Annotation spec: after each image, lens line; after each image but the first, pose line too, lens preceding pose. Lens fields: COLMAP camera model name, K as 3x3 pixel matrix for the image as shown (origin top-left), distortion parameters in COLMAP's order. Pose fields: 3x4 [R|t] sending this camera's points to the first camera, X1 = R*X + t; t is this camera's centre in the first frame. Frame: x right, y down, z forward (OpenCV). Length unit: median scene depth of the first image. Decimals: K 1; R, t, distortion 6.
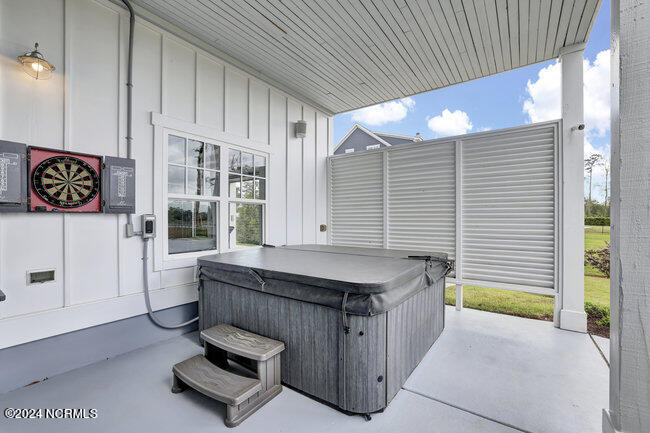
lens RADIAL K [[282.4, 0, 321.1], [0, 282.4, 218.6], [0, 0, 1]] dist [-0.011128, 0.000723]
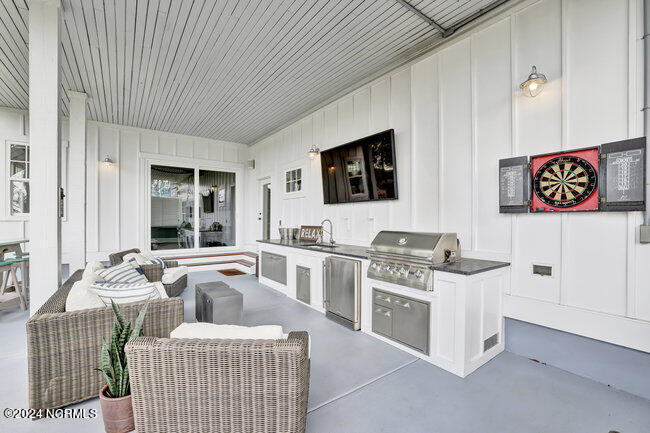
lens RADIAL K [[282.4, 0, 321.1], [0, 282.4, 218.6], [0, 0, 1]] dist [-0.011128, 0.000723]
pose [[-0.325780, 0.002560, -0.945442, 0.333225], [-0.000988, 0.999995, 0.003048, -0.000264], [0.945445, 0.001927, -0.325776, 0.506466]]
